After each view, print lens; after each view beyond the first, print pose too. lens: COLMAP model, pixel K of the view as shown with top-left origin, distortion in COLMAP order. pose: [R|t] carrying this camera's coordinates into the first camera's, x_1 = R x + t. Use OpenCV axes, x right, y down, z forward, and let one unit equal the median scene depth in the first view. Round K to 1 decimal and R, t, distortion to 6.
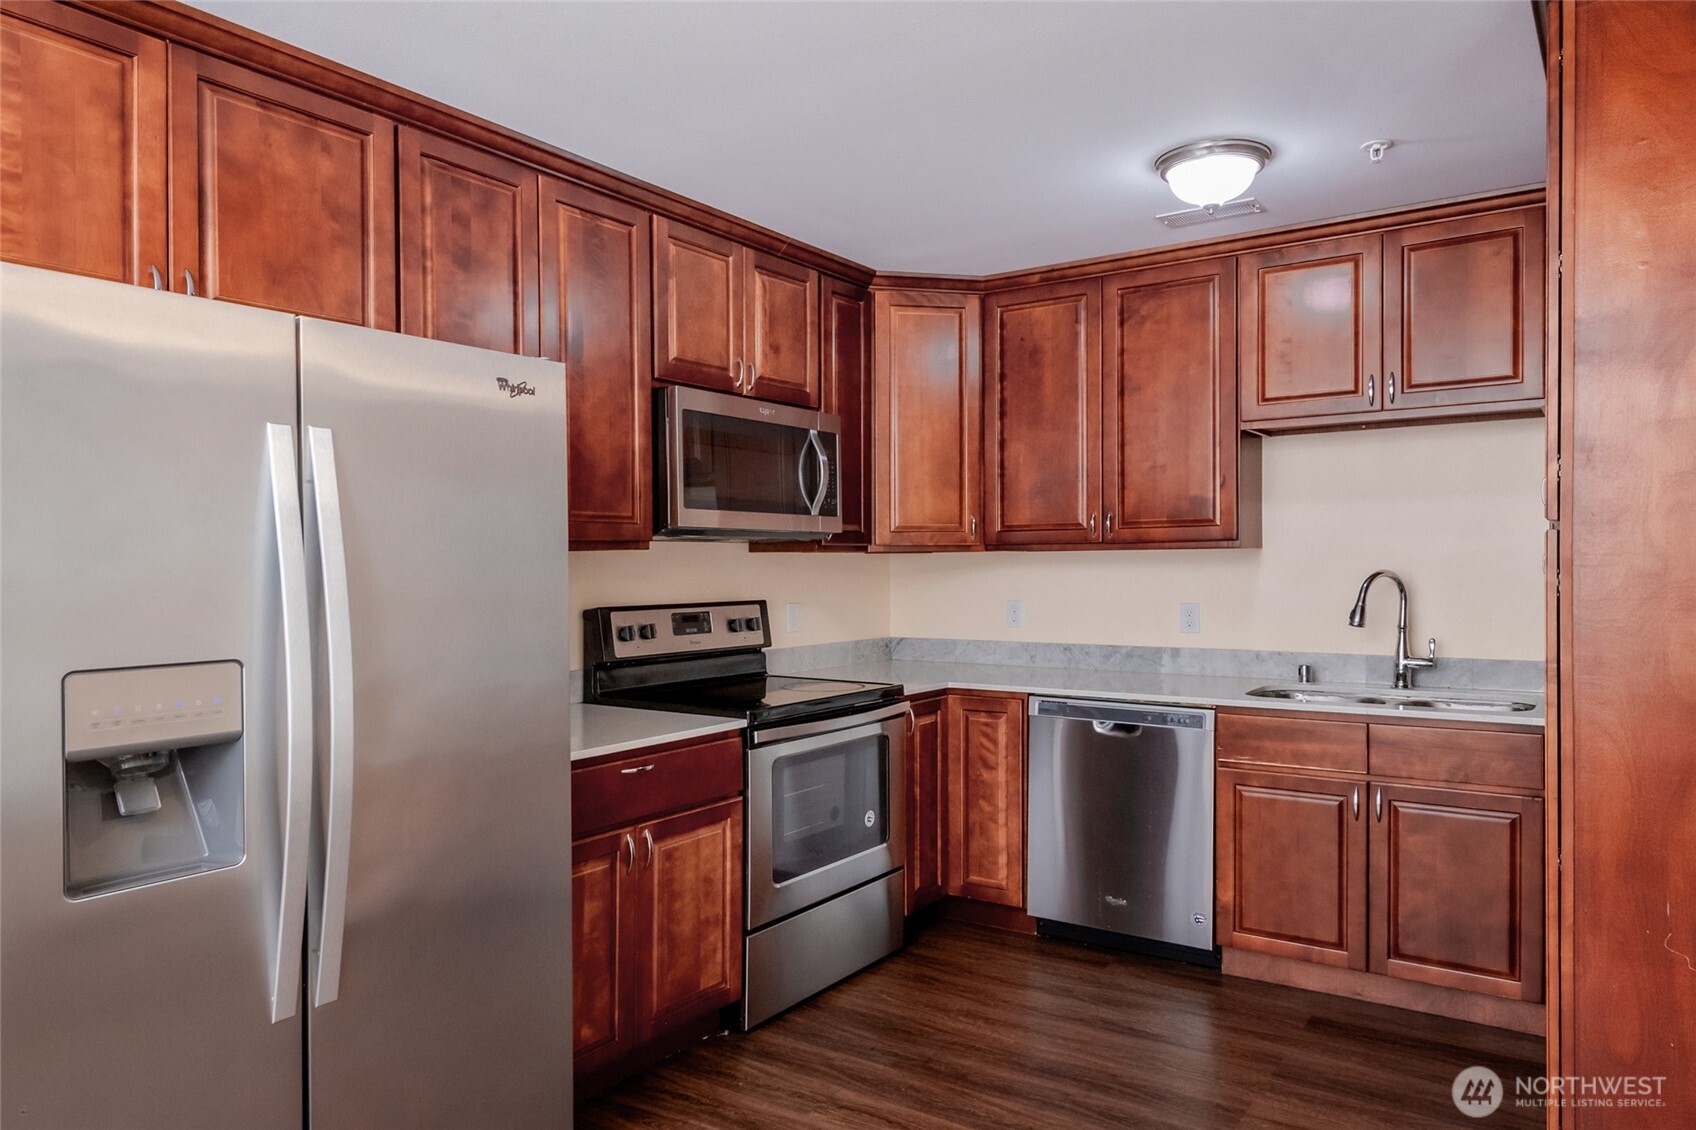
lens RADIAL K [[1041.1, 0, 887.3], [0, 1041.1, 556.8], [0, 0, 1]] dist [0.006423, 0.001758]
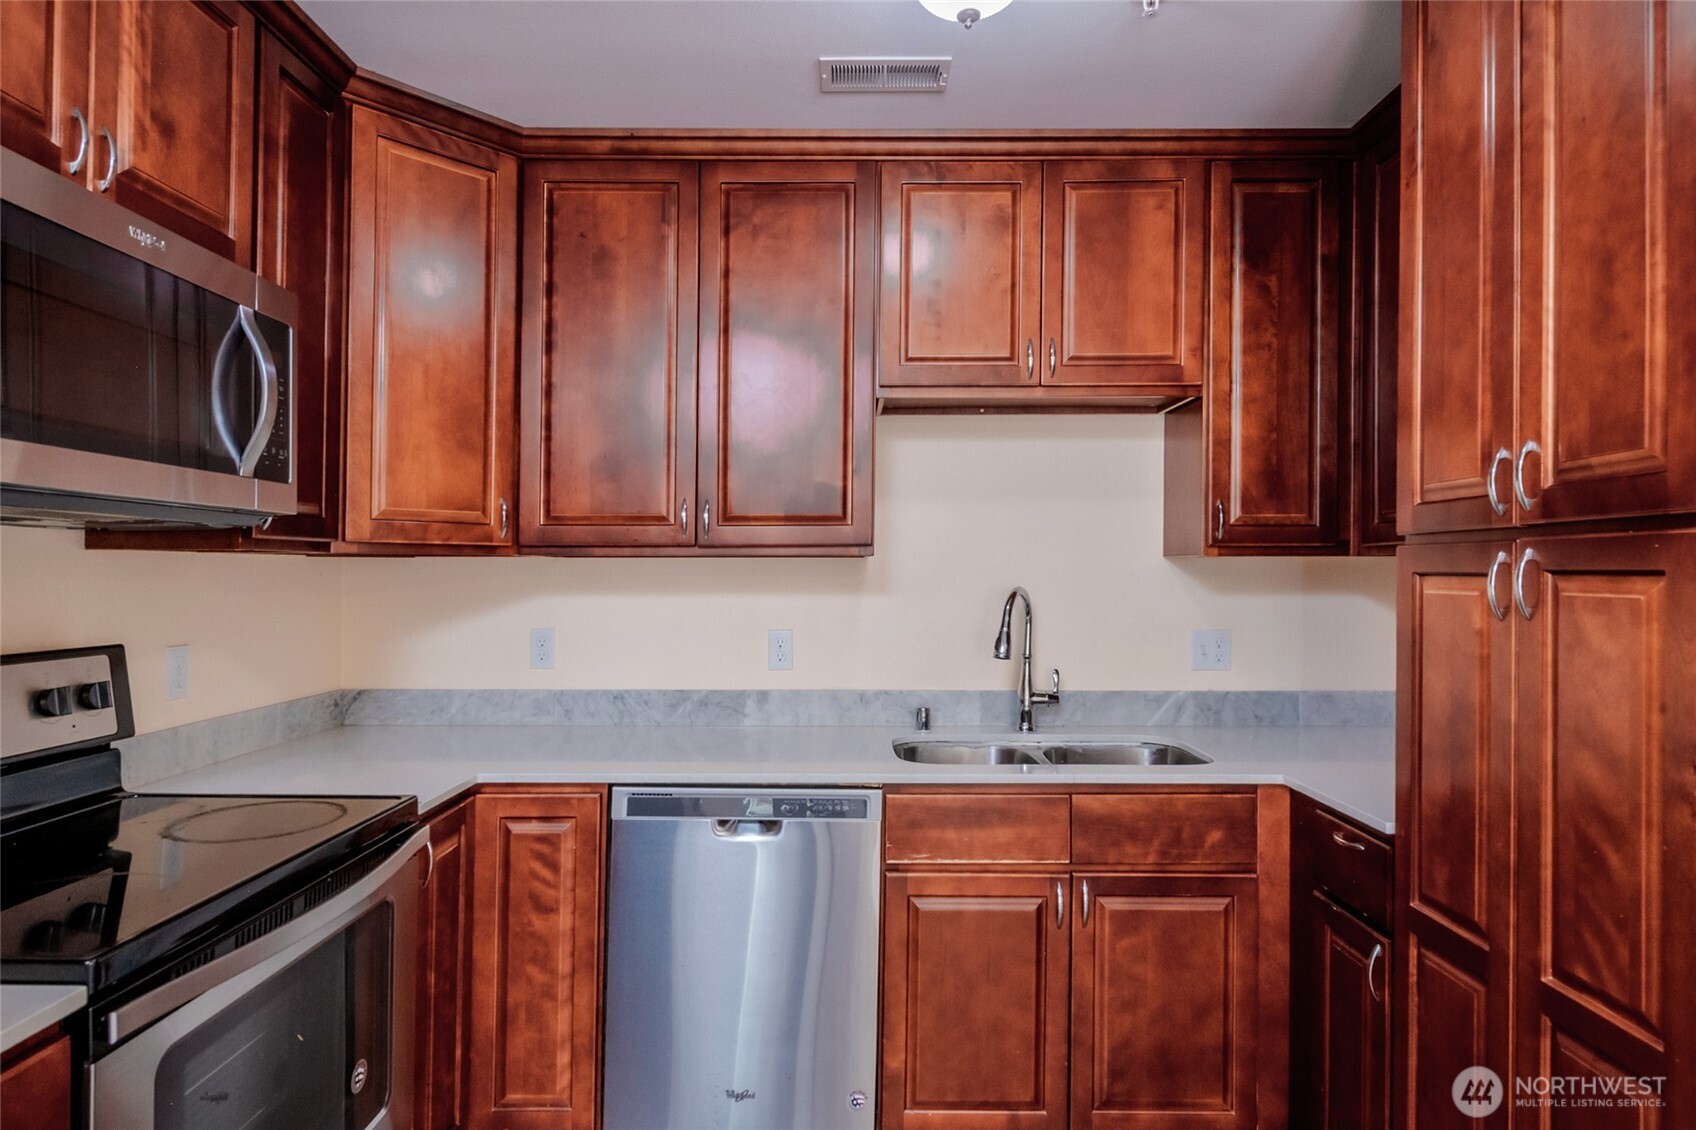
lens RADIAL K [[1014.1, 0, 752.7], [0, 1014.1, 552.3], [0, 0, 1]] dist [0.017982, -0.030994]
pose [[0.894334, 0.018071, 0.447034, -0.065385], [-0.011189, 0.999775, -0.018031, 0.002472], [-0.447259, 0.011124, 0.894335, 0.427804]]
